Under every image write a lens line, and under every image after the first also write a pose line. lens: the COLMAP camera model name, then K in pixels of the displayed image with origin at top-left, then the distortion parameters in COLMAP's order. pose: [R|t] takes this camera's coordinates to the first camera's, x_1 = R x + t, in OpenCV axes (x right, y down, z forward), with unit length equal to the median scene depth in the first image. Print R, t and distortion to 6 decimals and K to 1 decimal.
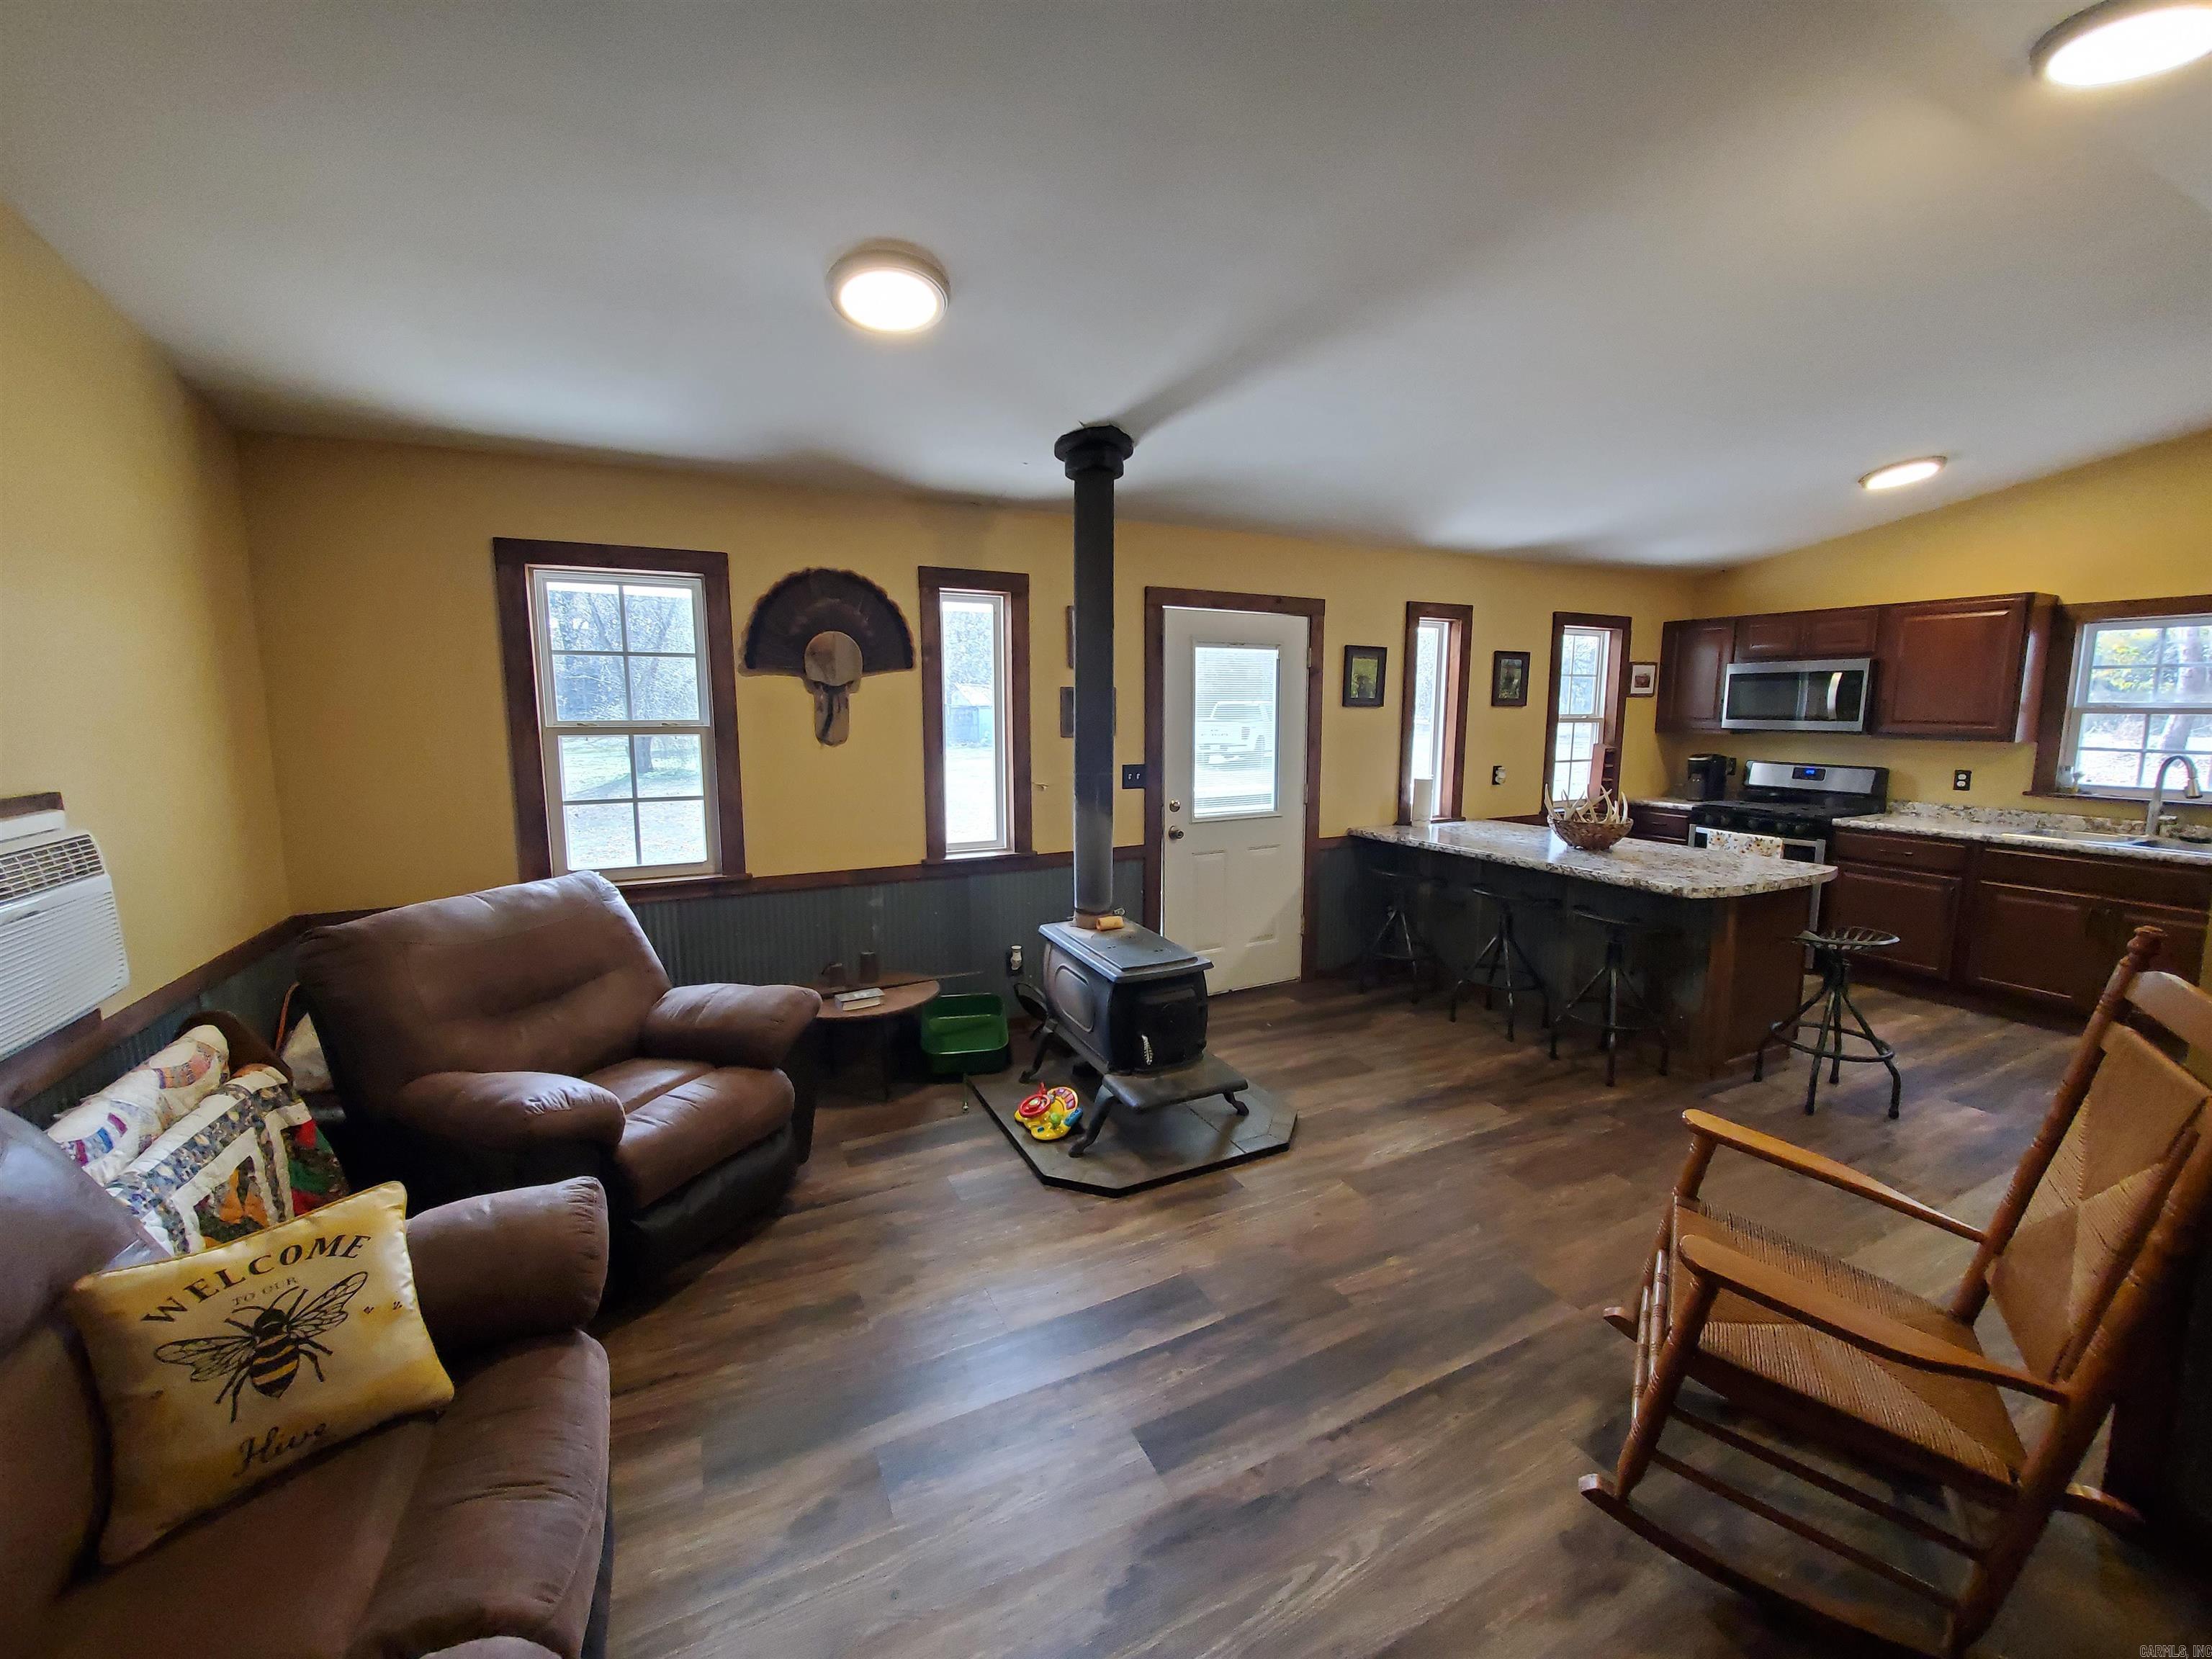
lens RADIAL K [[873.8, 0, 1111.4], [0, 873.8, 816.2], [0, 0, 1]] dist [-0.000122, -0.000556]
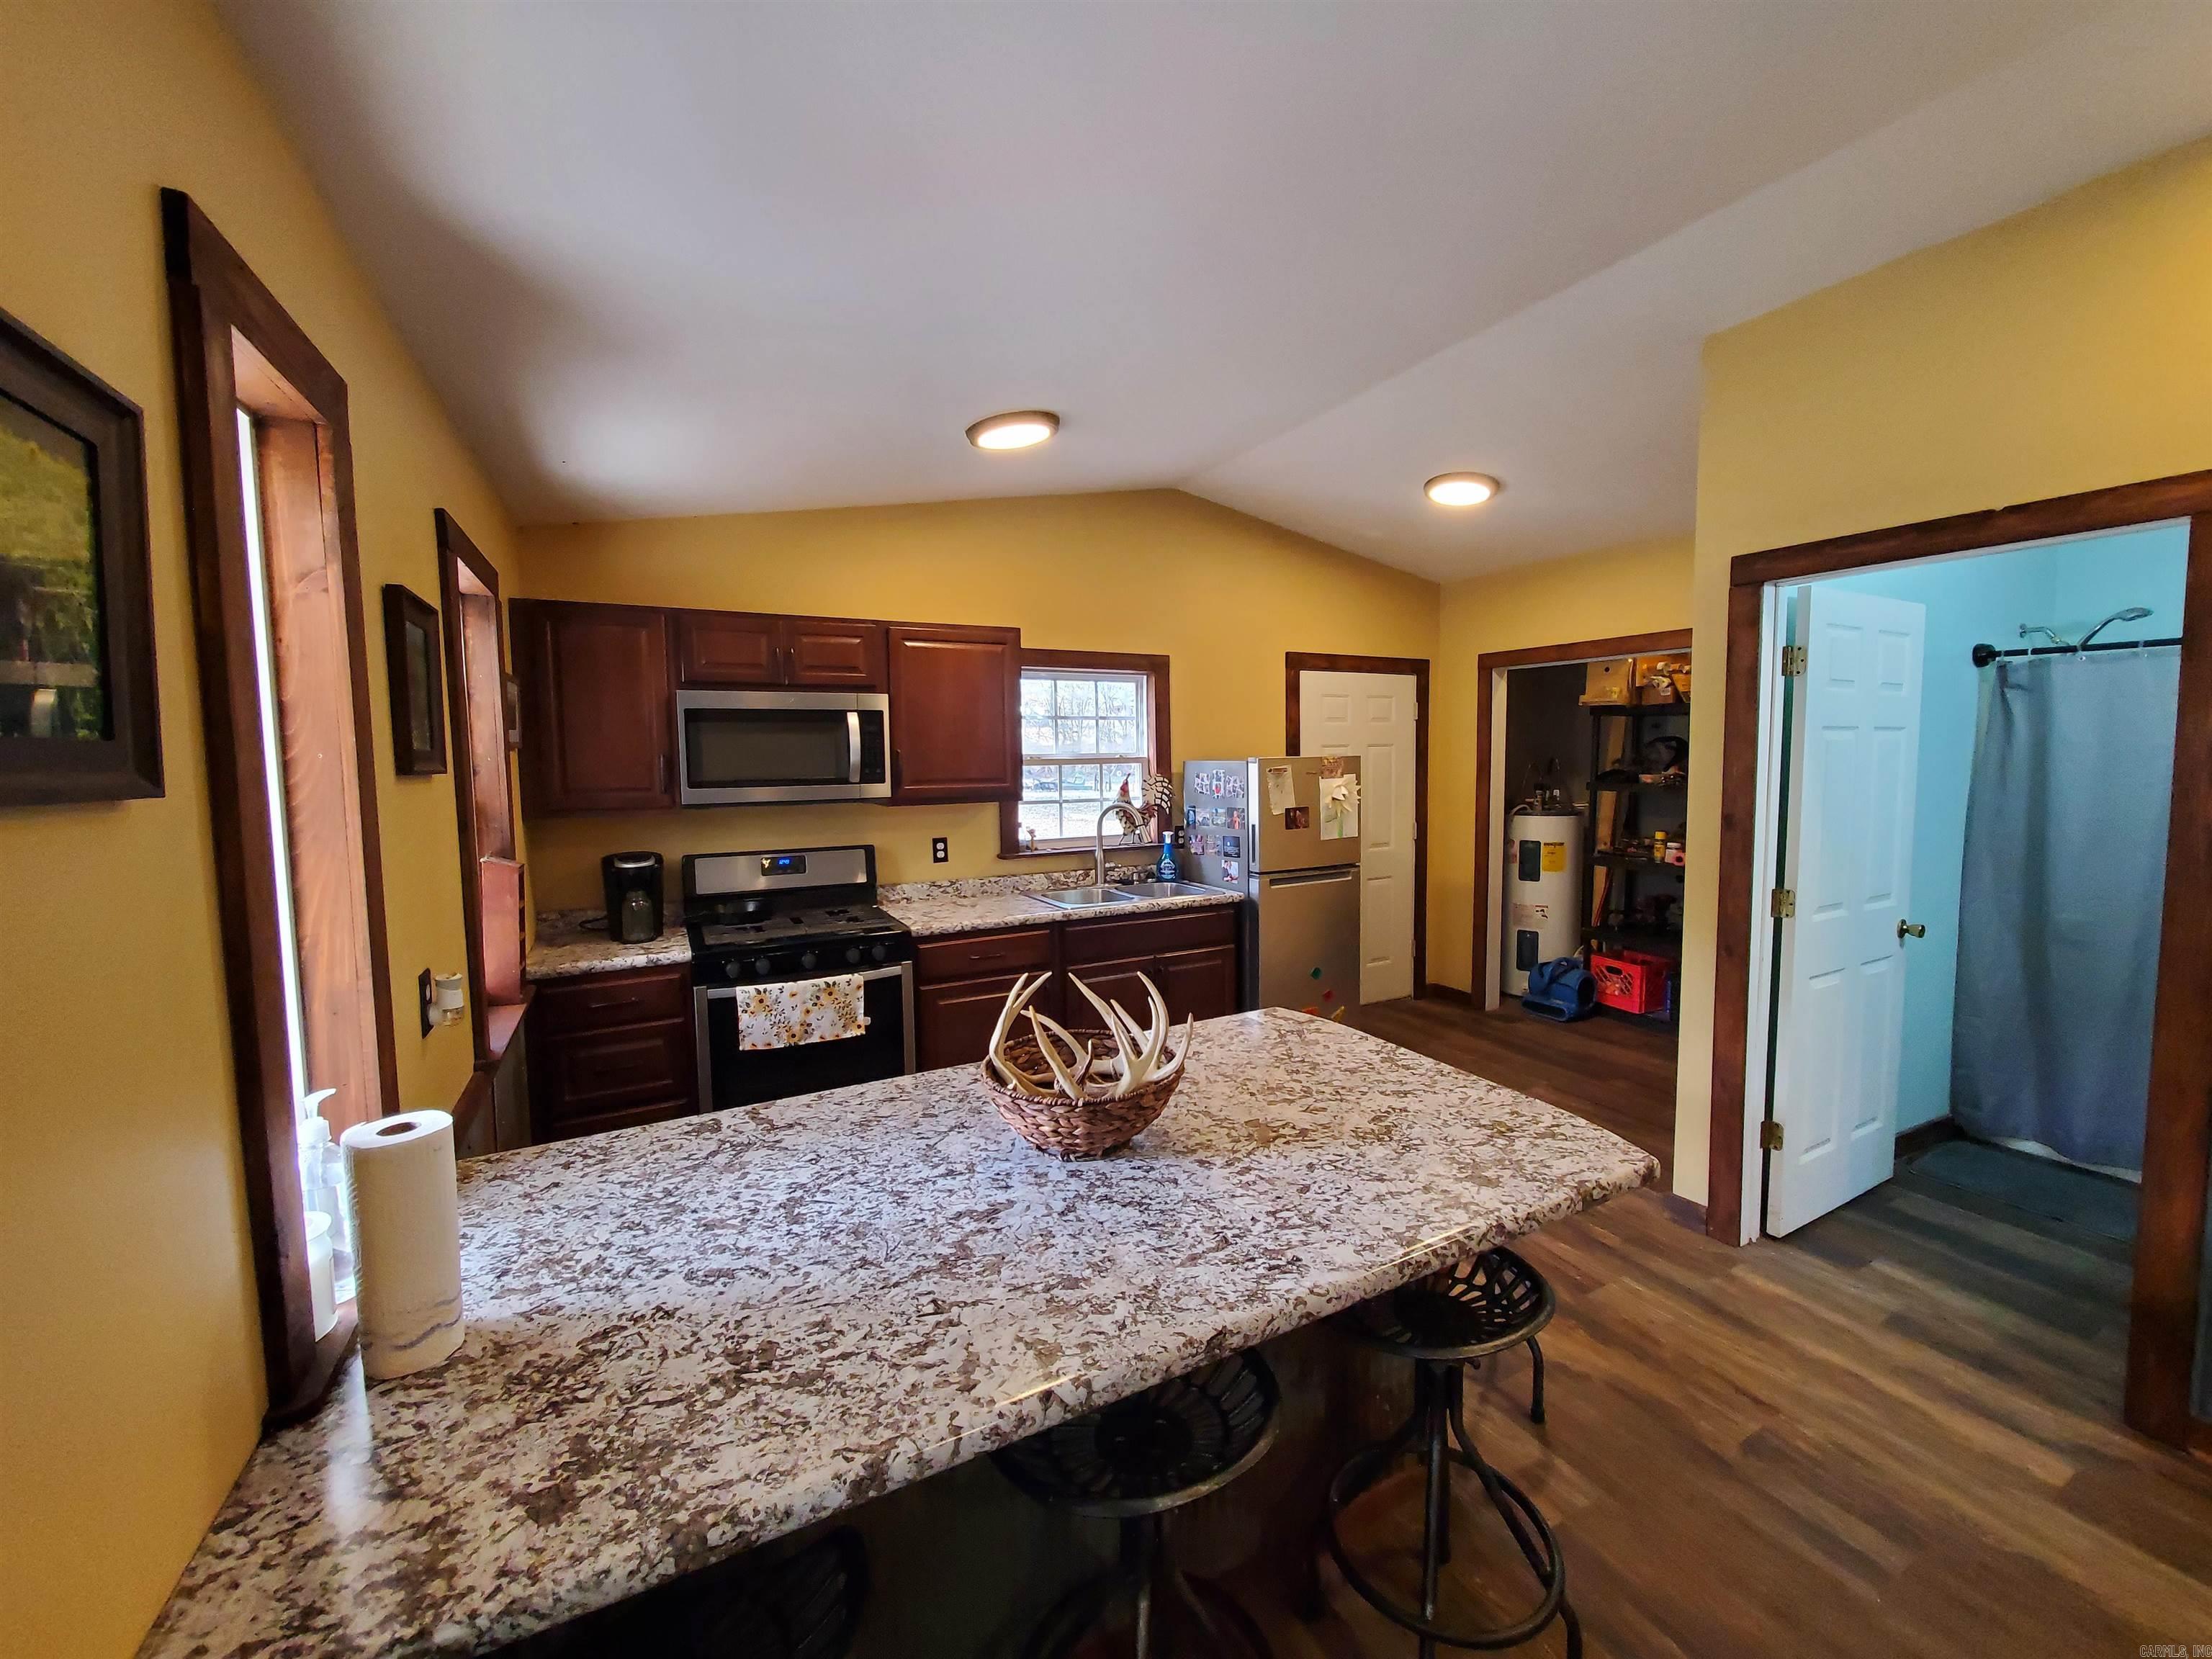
lens RADIAL K [[873.8, 0, 1111.4], [0, 873.8, 816.2], [0, 0, 1]] dist [-0.000122, -0.000556]
pose [[-0.023108, -0.072658, 0.997089, 0.166749], [0.139623, 0.987346, 0.075184, -0.120774], [-0.989935, 0.140954, -0.012671, 0.914397]]
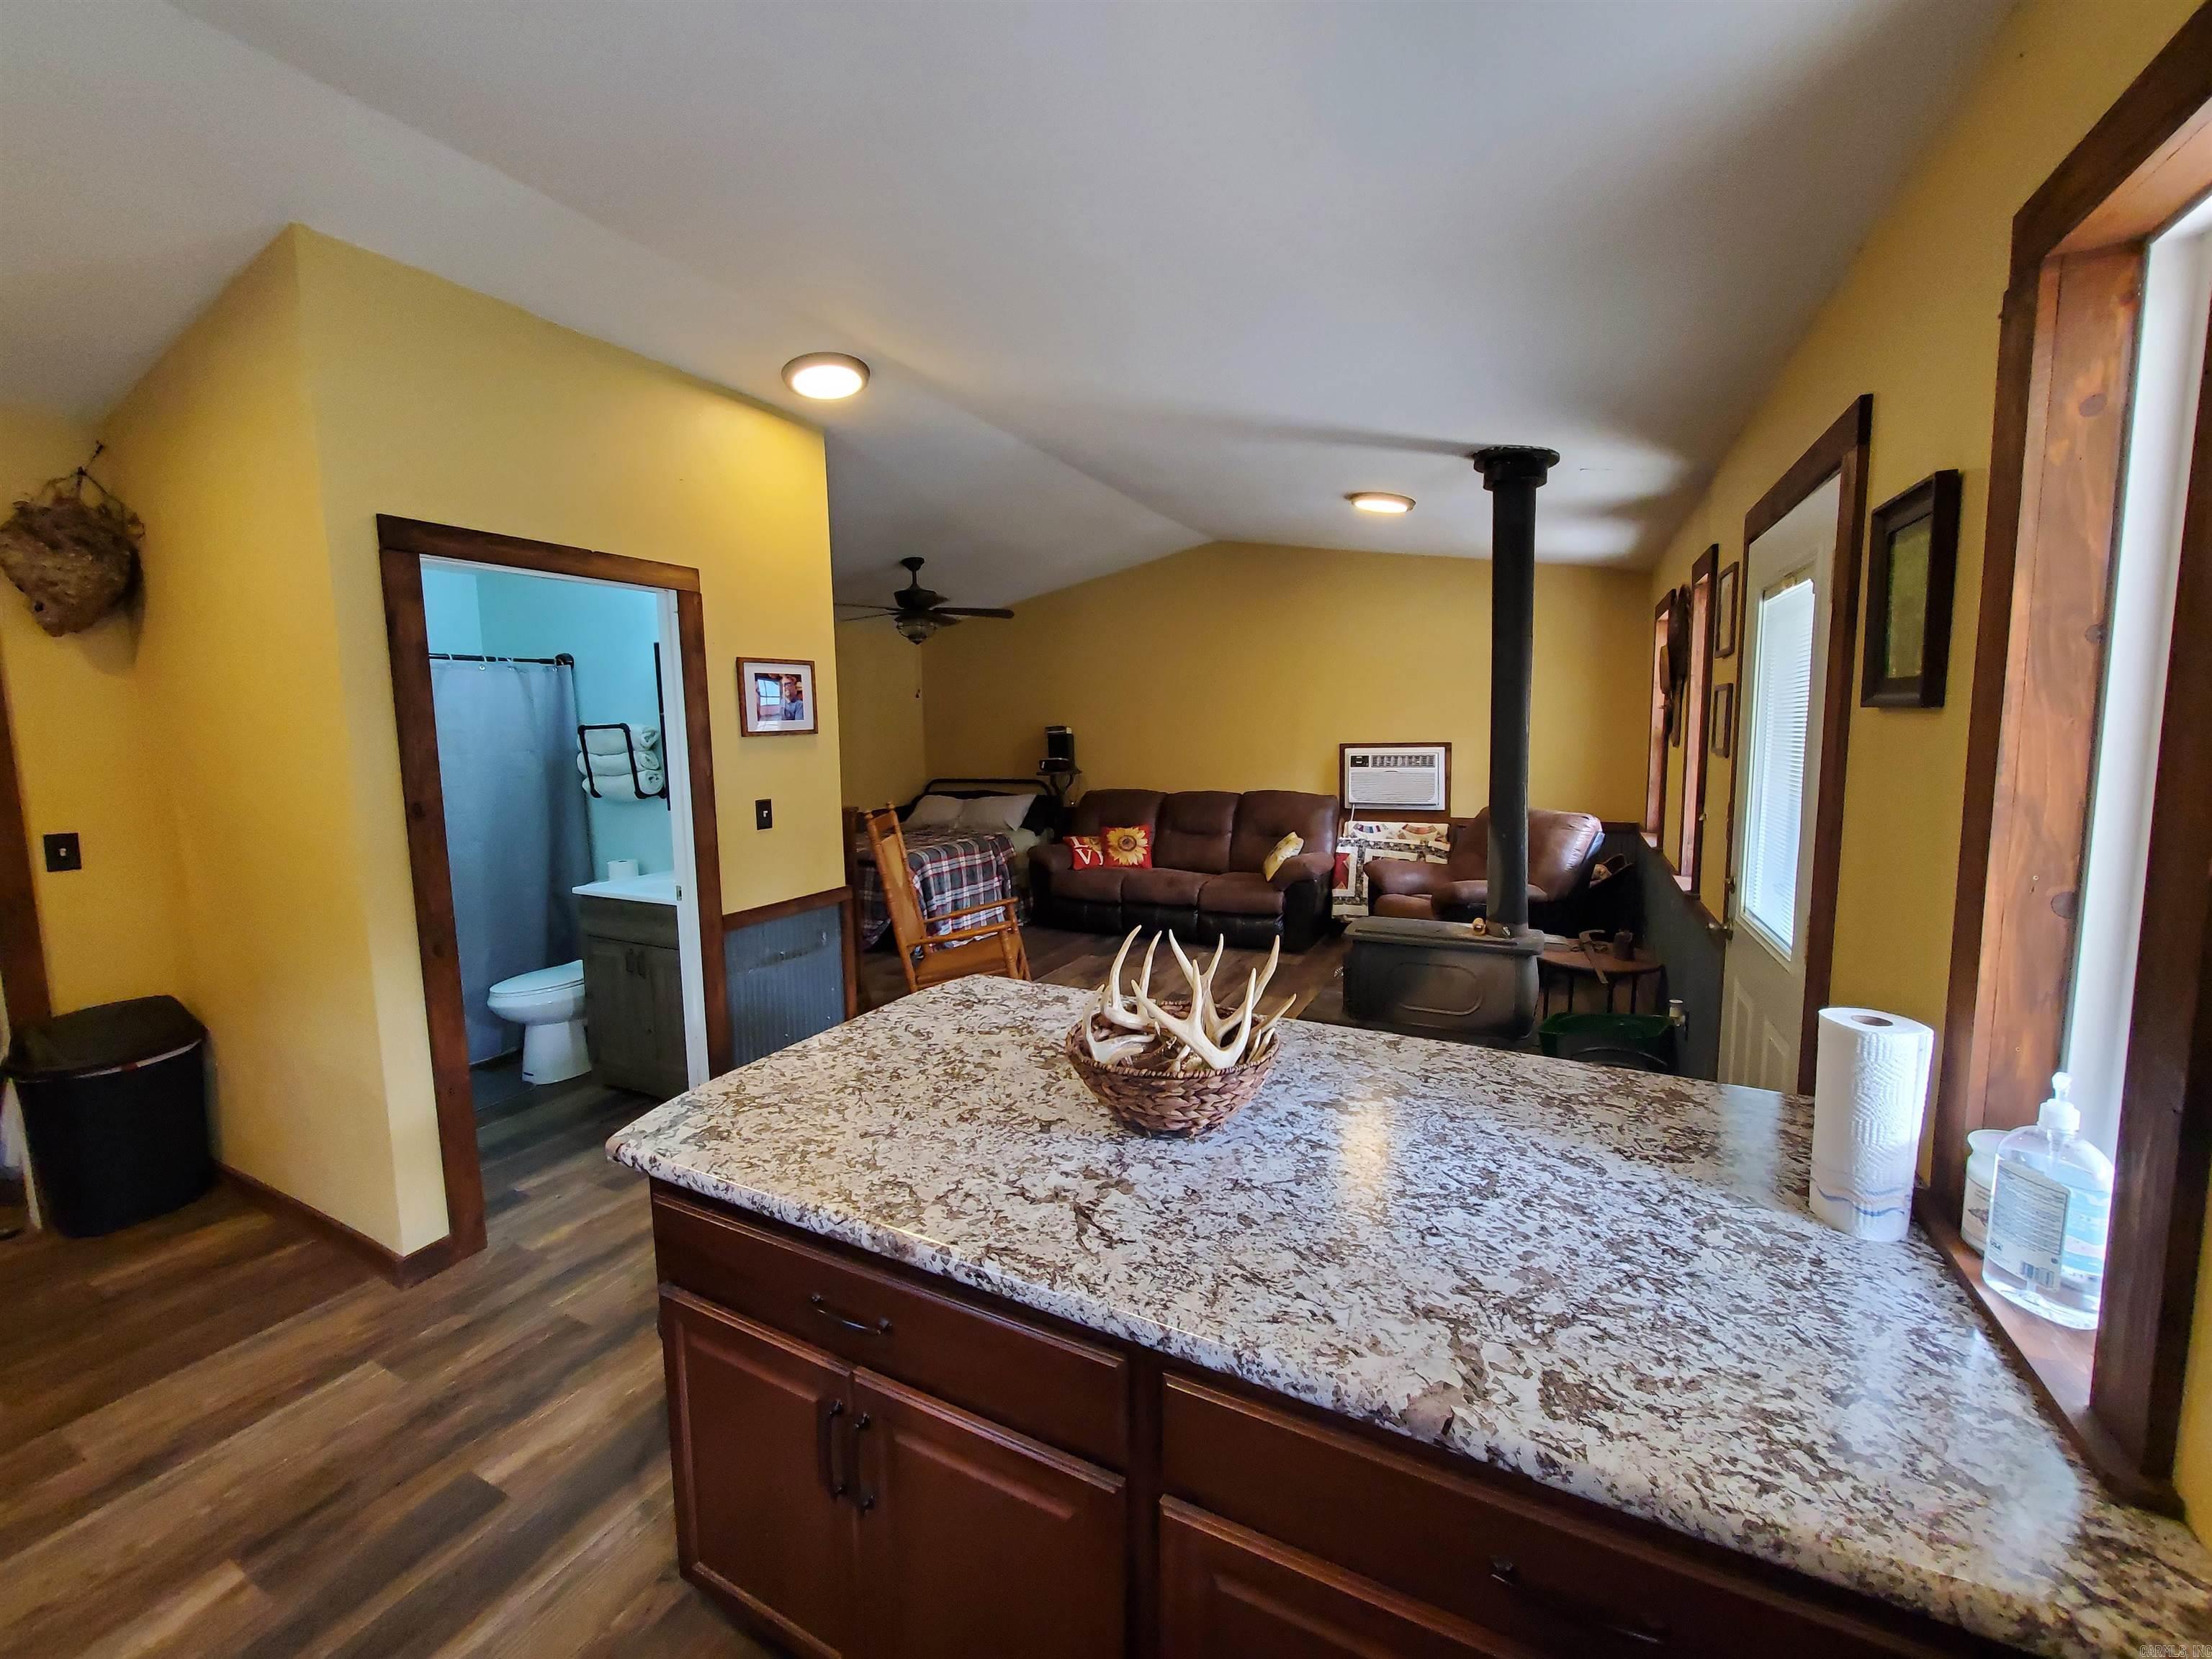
lens RADIAL K [[873.8, 0, 1111.4], [0, 873.8, 816.2], [0, 0, 1]] dist [-0.000122, -0.000556]
pose [[-0.802426, 0.077419, -0.591709, 0.720234], [-0.057485, 0.976909, 0.205775, -0.146066], [0.593977, 0.199134, -0.779447, 1.164962]]
